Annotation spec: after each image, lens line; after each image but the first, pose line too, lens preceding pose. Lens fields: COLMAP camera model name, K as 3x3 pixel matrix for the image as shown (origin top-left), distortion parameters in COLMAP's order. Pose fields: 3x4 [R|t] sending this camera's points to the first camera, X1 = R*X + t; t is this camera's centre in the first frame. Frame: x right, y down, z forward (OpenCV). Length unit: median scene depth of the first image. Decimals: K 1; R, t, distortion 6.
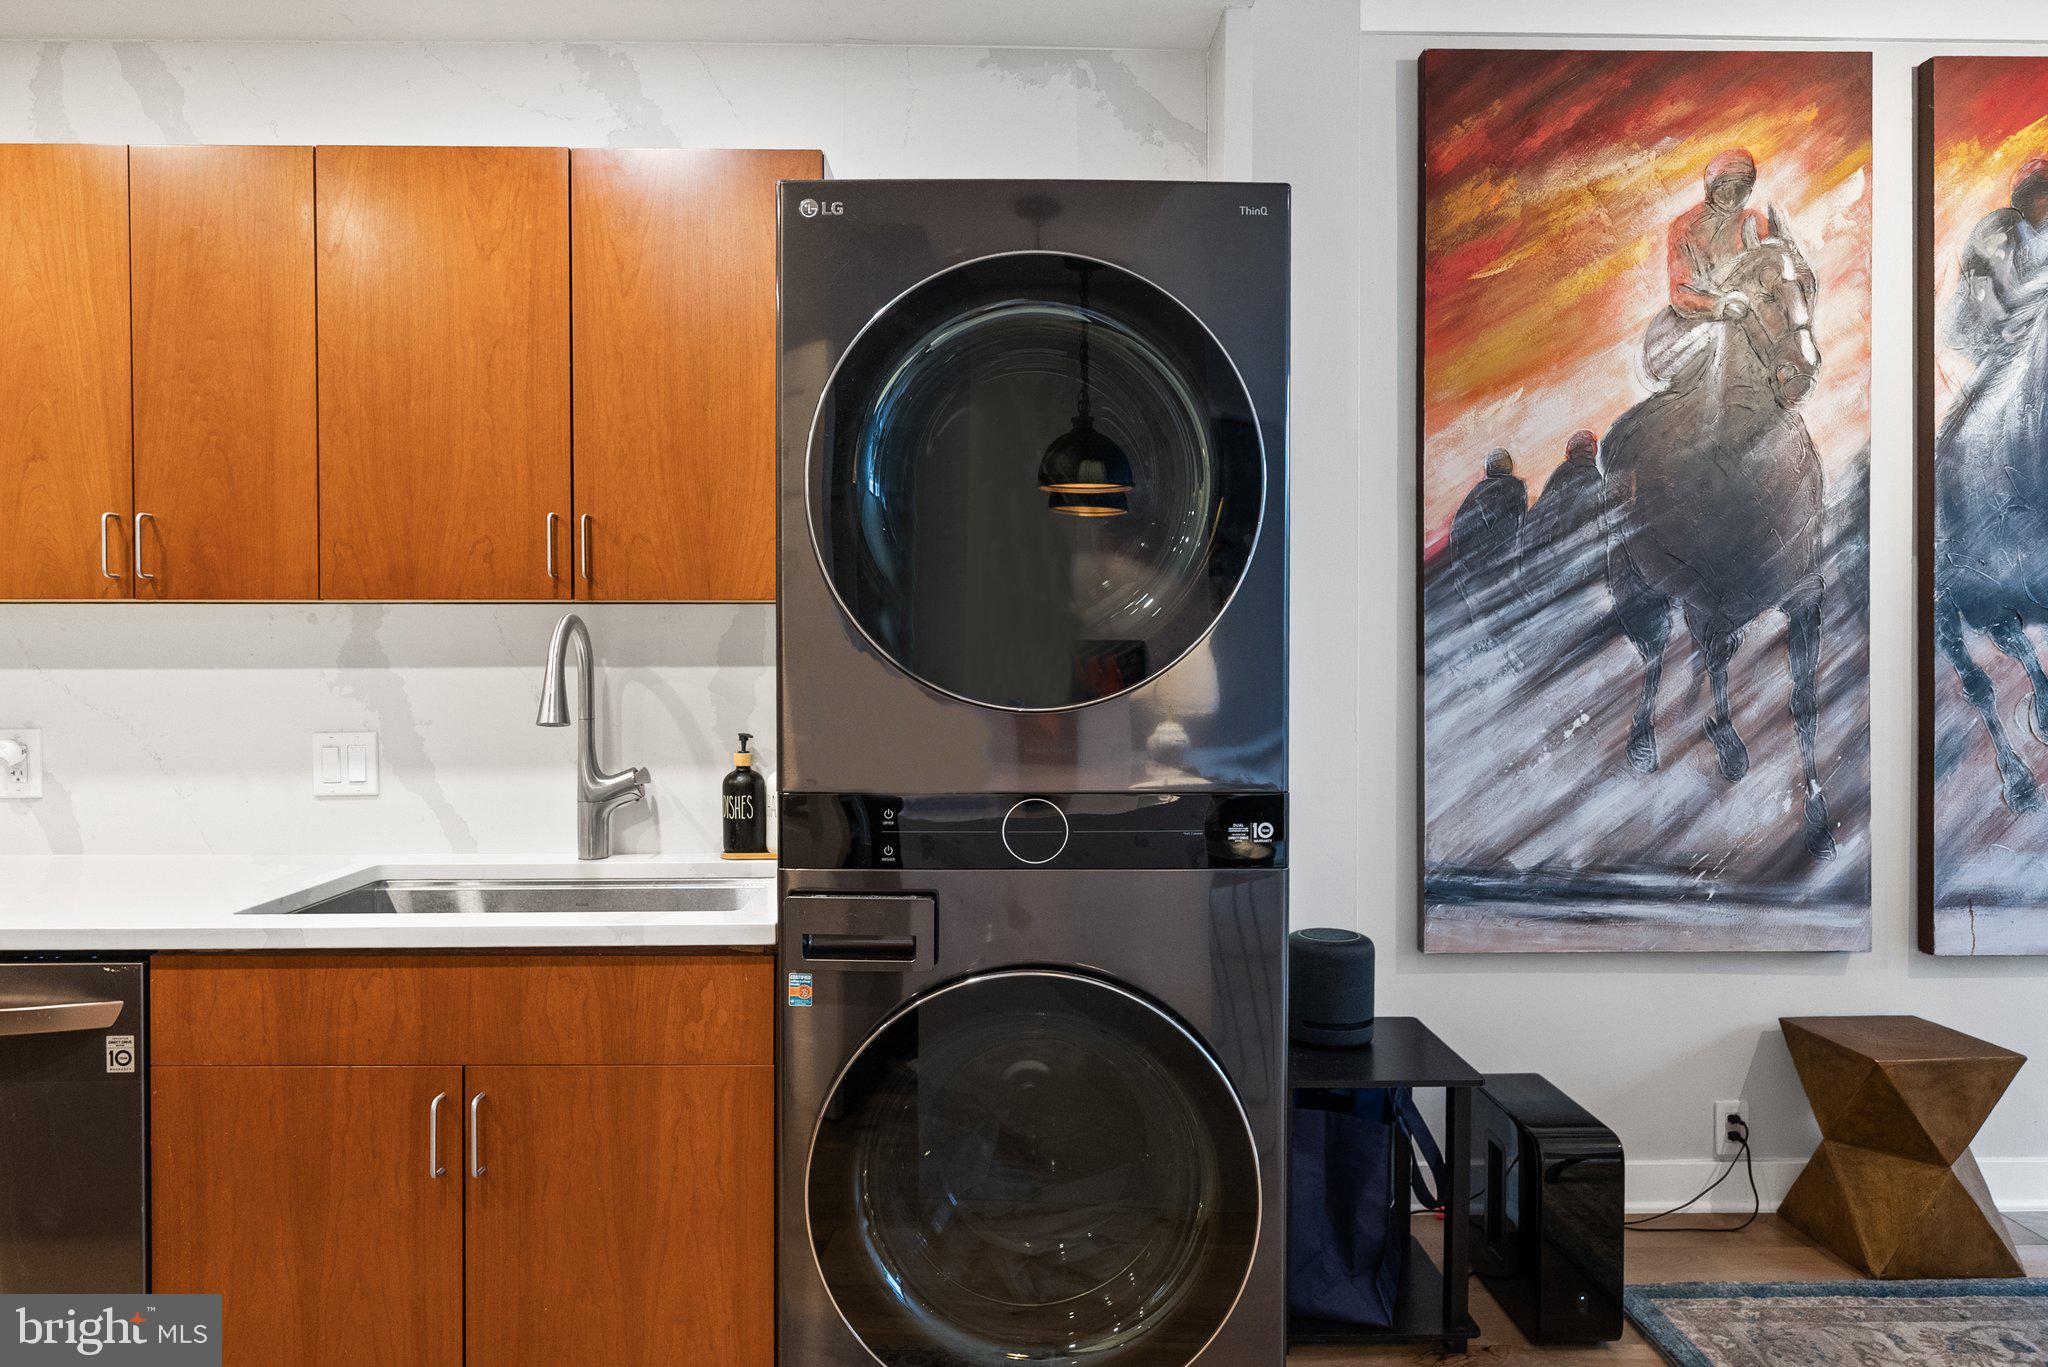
lens RADIAL K [[1241.4, 0, 1024.1], [0, 1241.4, 660.3], [0, 0, 1]] dist [-0.000814, 0.000512]
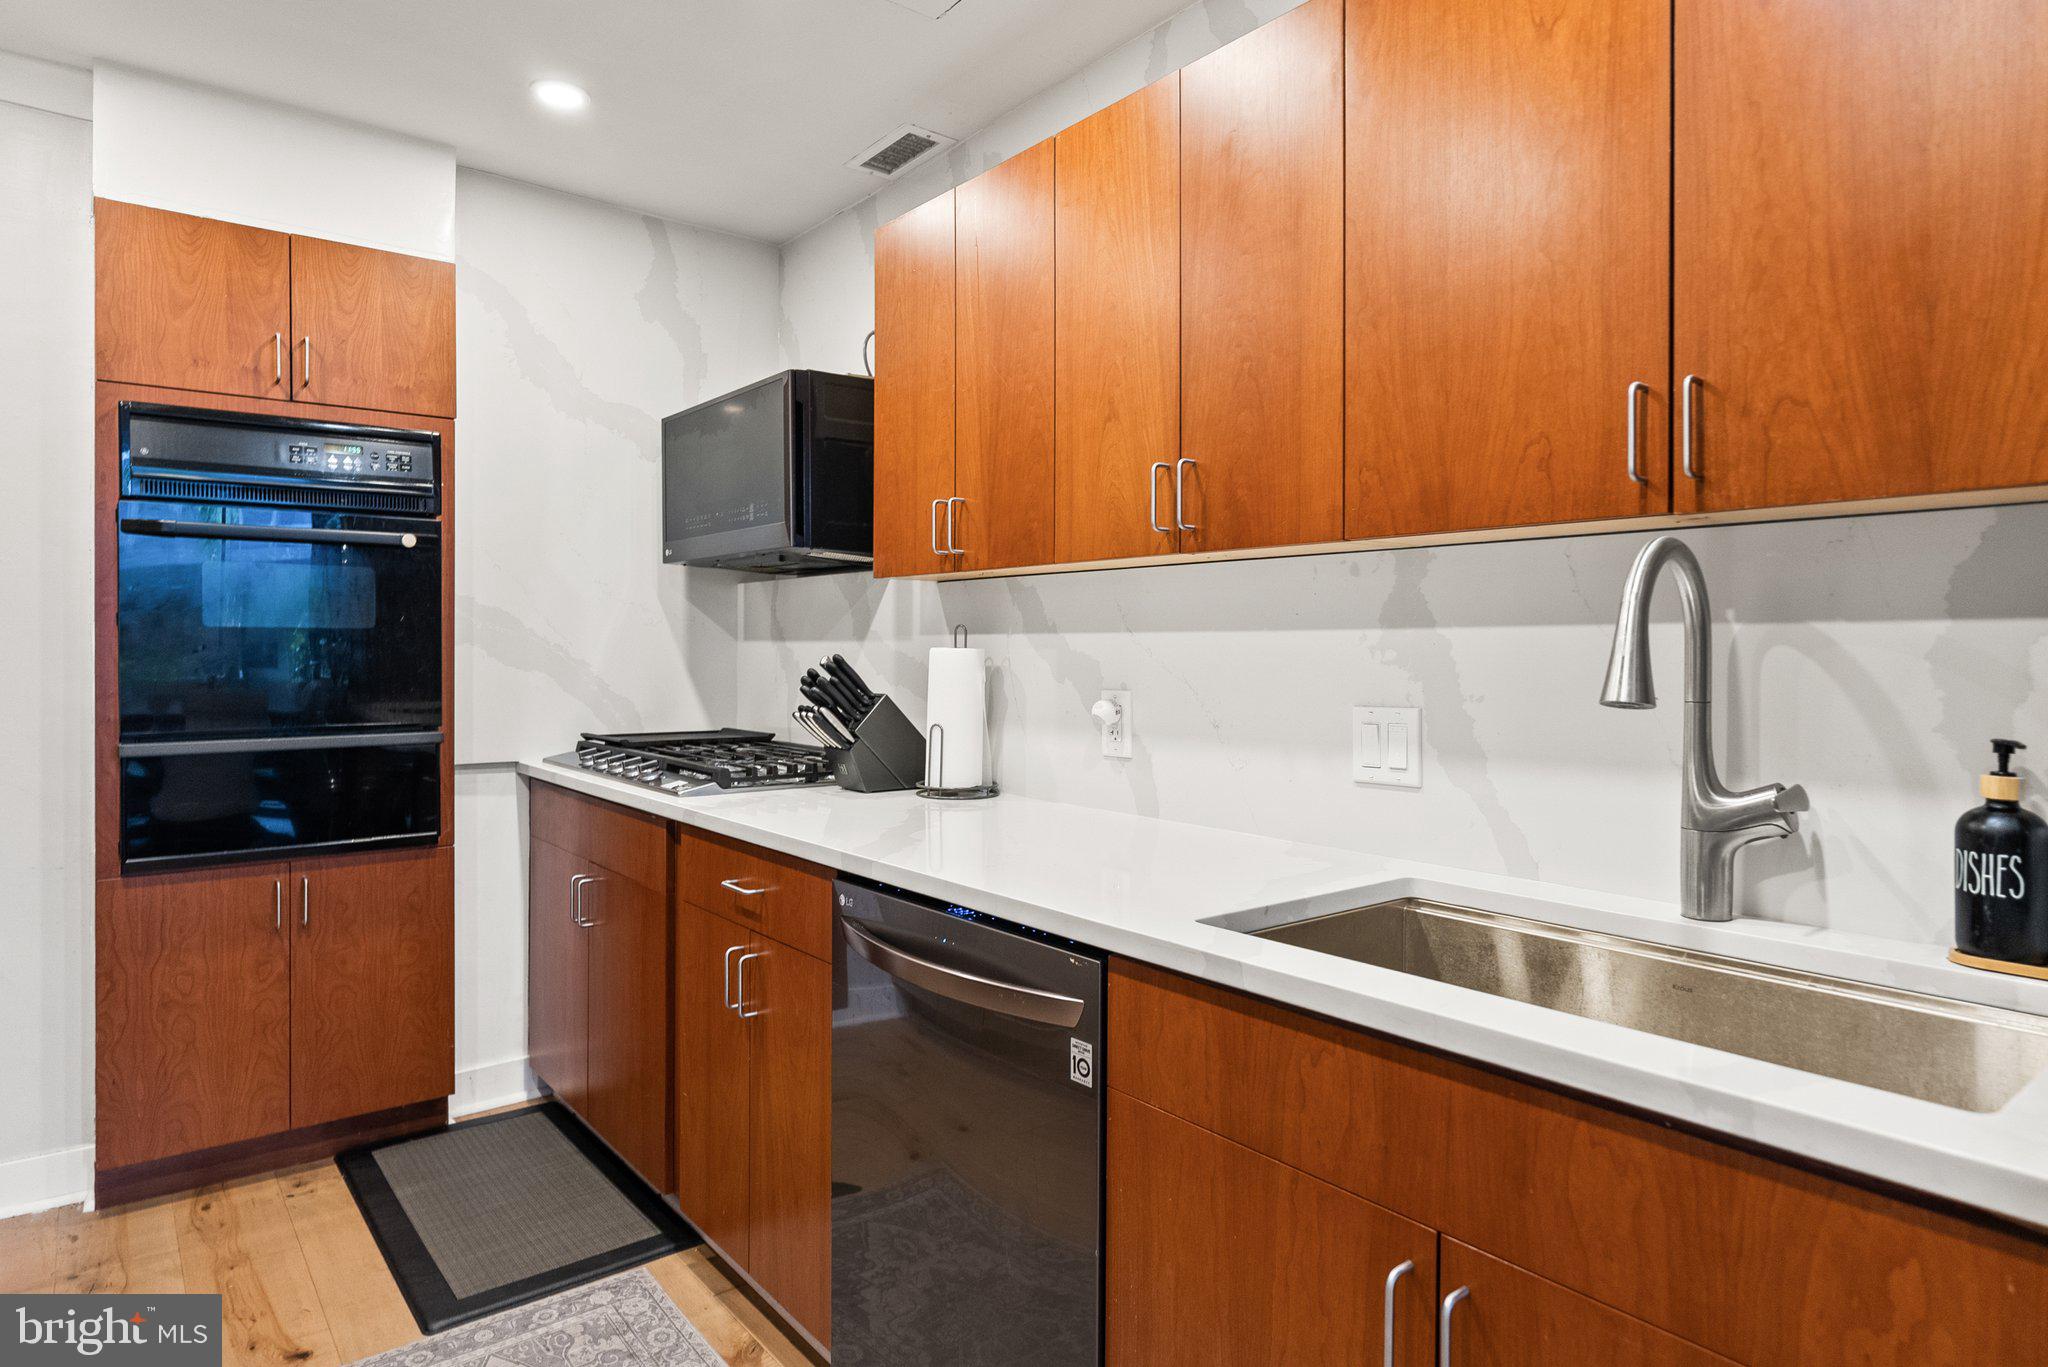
lens RADIAL K [[1168.1, 0, 1035.0], [0, 1168.1, 657.7], [0, 0, 1]] dist [-0.002164, 0.001569]
pose [[0.613617, 0.009581, -0.789546, -0.087458], [-0.010717, 0.999935, 0.003805, 0.026971], [0.789531, 0.006126, 0.613680, 0.369750]]
